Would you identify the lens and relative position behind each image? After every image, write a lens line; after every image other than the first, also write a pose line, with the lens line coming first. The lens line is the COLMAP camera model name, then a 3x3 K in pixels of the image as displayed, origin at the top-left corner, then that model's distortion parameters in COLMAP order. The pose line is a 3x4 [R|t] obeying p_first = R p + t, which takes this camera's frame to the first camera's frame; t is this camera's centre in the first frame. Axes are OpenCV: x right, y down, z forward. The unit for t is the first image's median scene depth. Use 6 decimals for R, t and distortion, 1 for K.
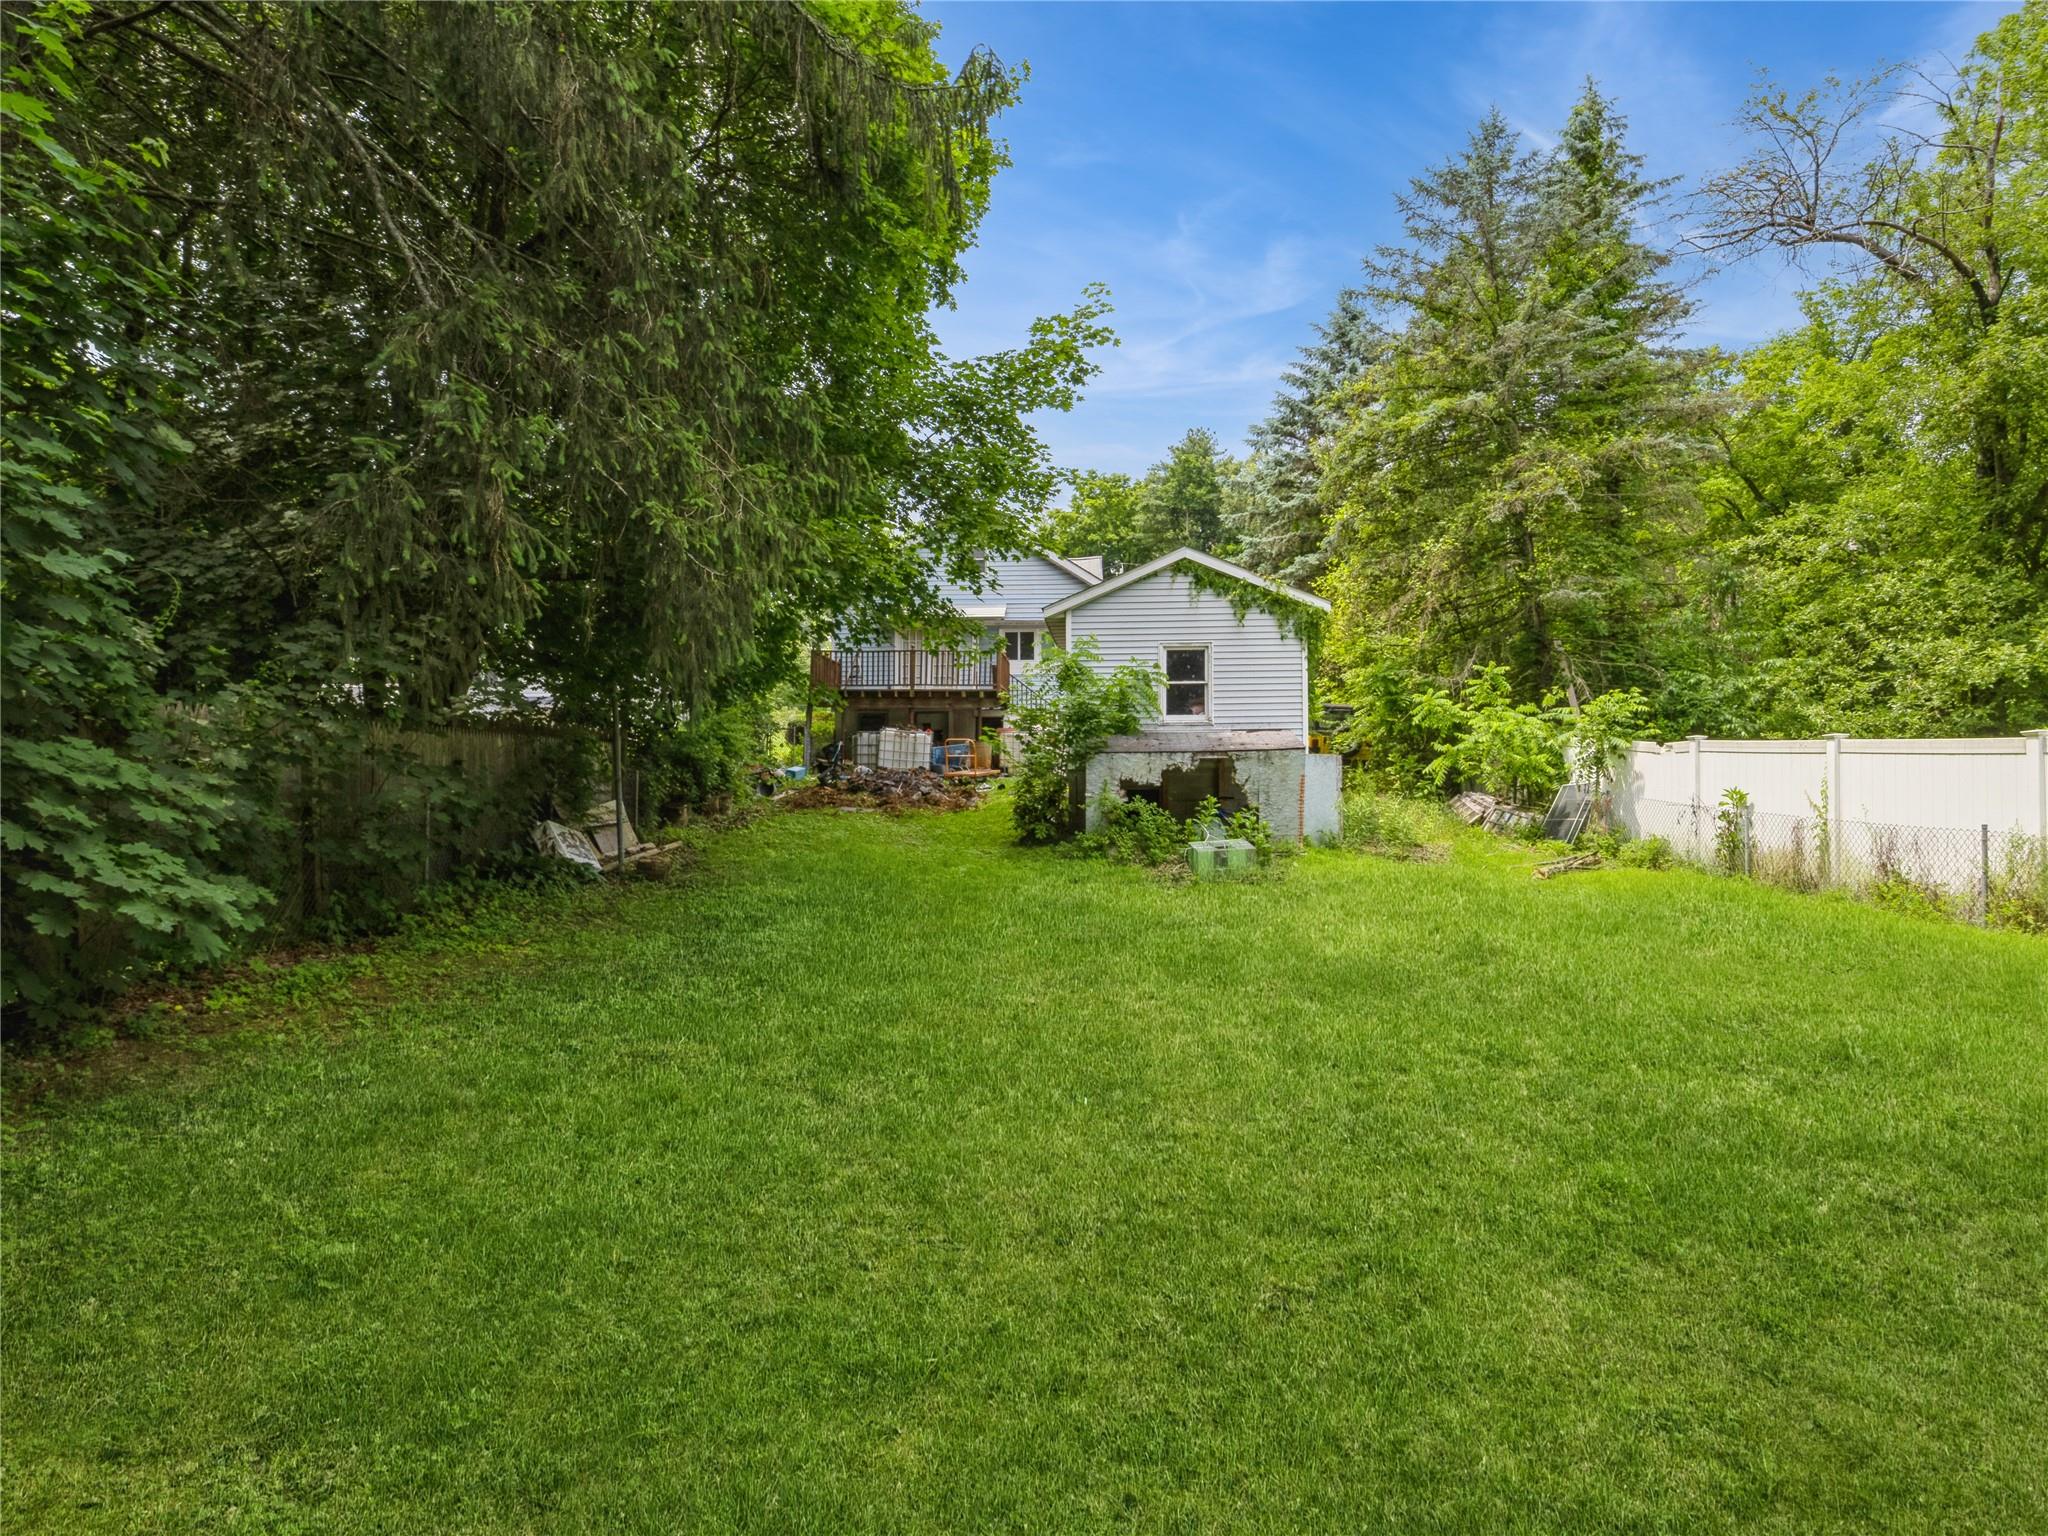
lens RADIAL K [[1148.8, 0, 1023.6], [0, 1148.8, 766.2], [0, 0, 1]] dist [0.038234, 0.000302]
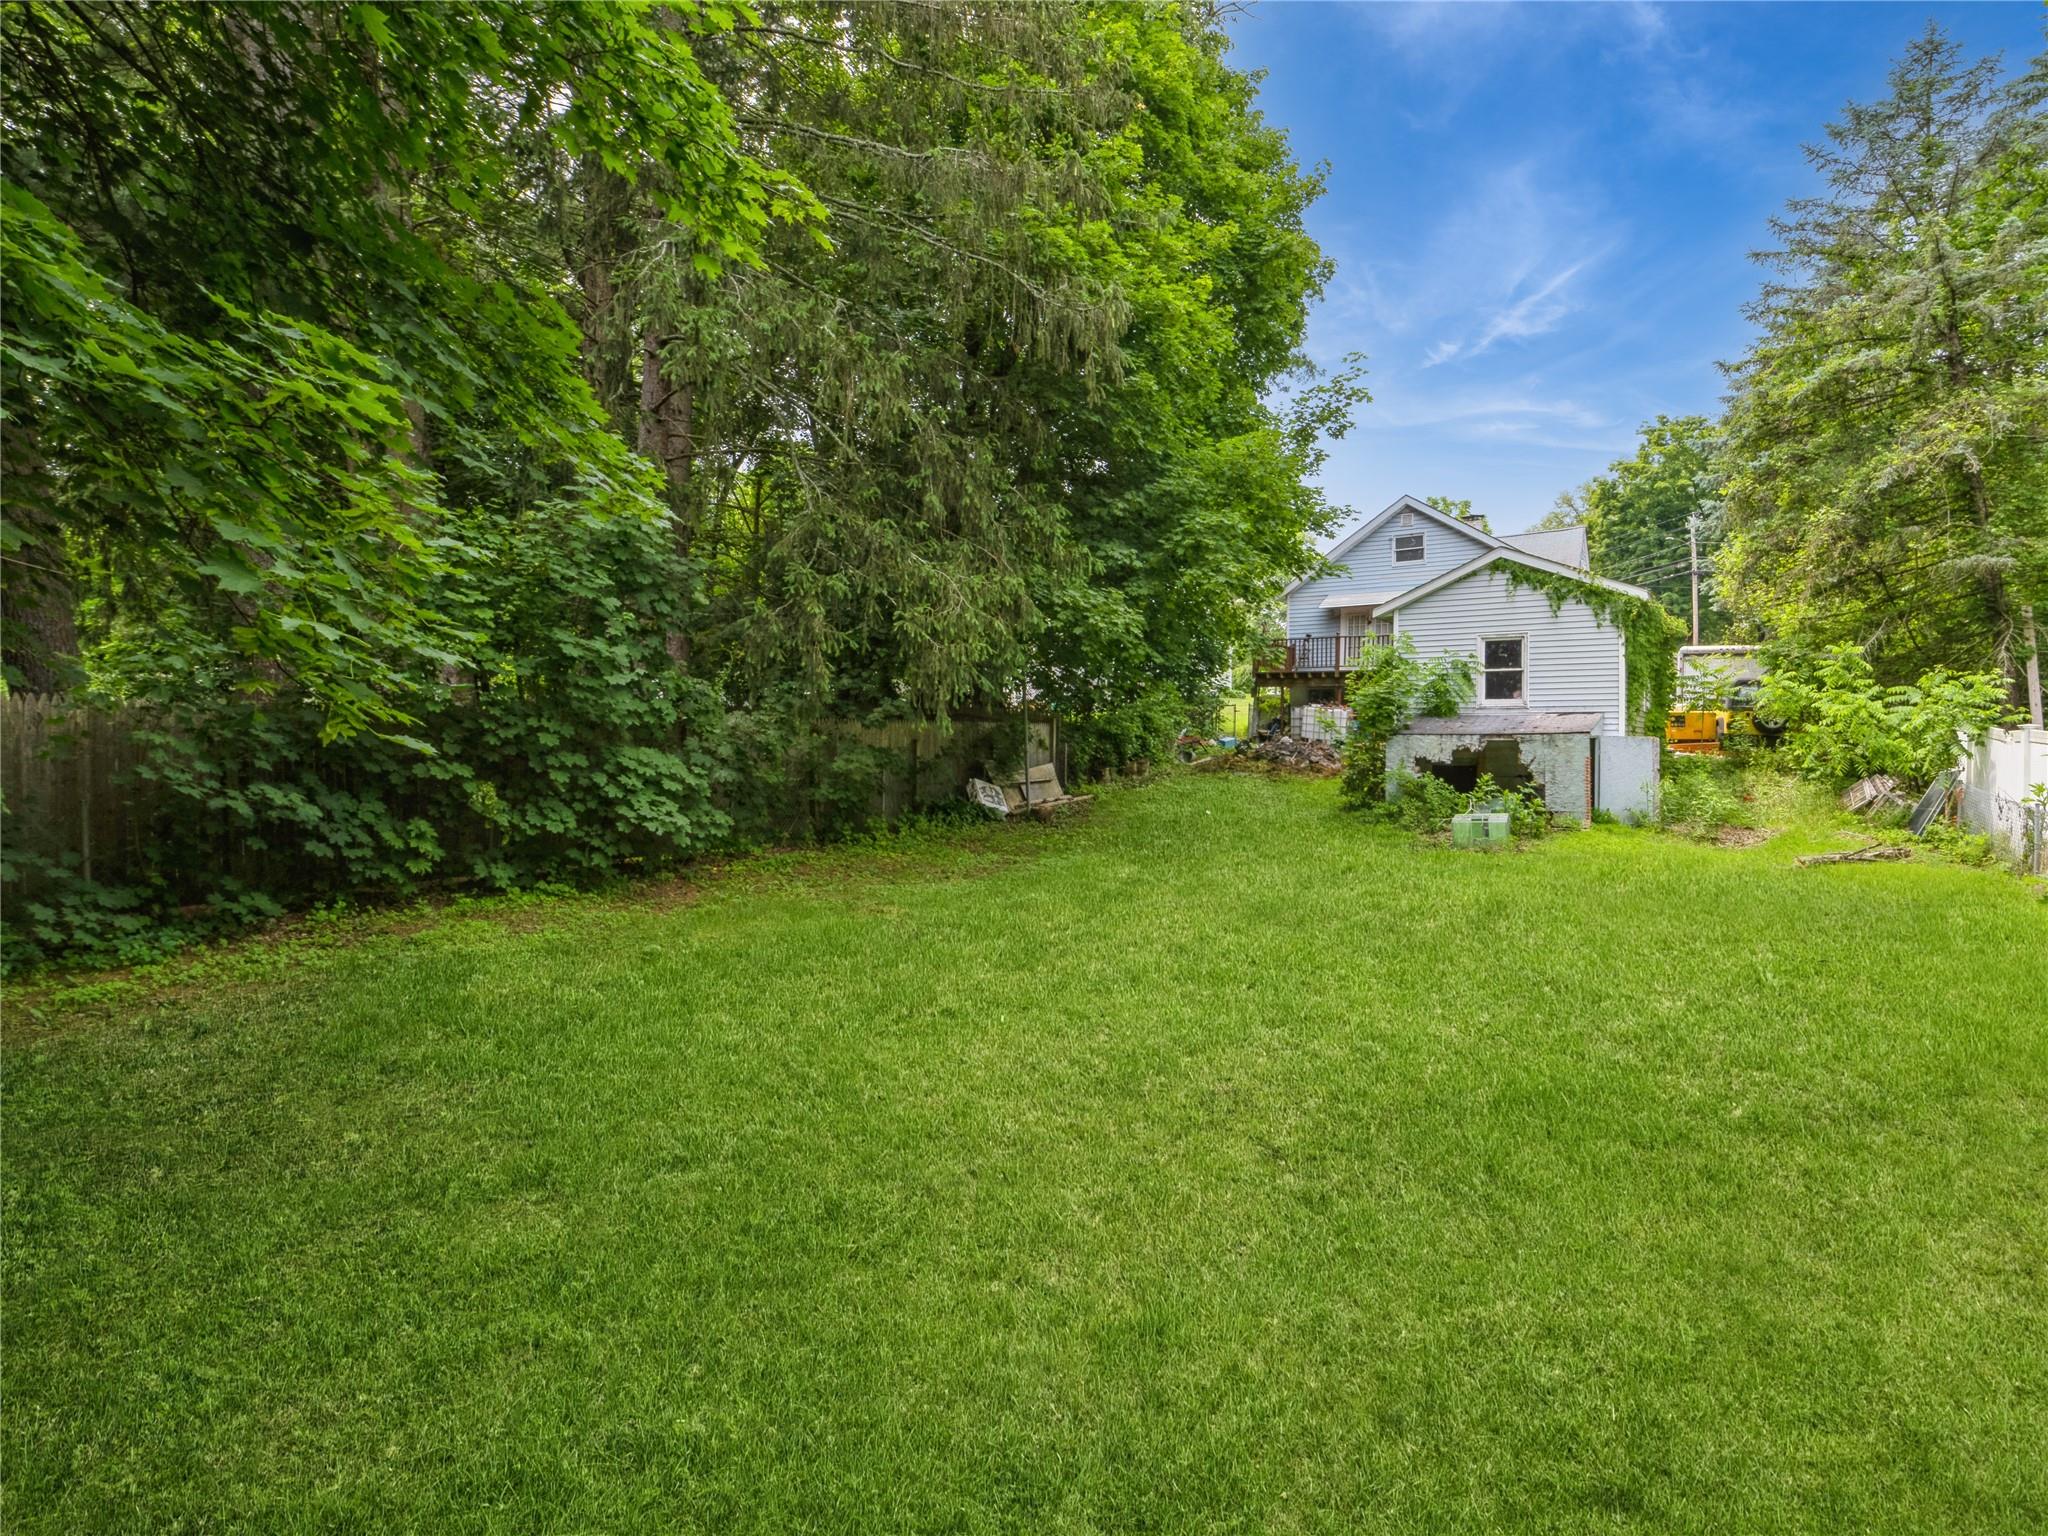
lens RADIAL K [[1072.4, 0, 1024.6], [0, 1072.4, 766.7], [0, 0, 1]] dist [-0.002272, -0.000333]
pose [[0.835446, 0.025981, -0.548957, 0.330940], [0.001150, 0.998797, 0.049021, -0.031054], [0.549571, -0.041586, 0.834412, -0.122726]]
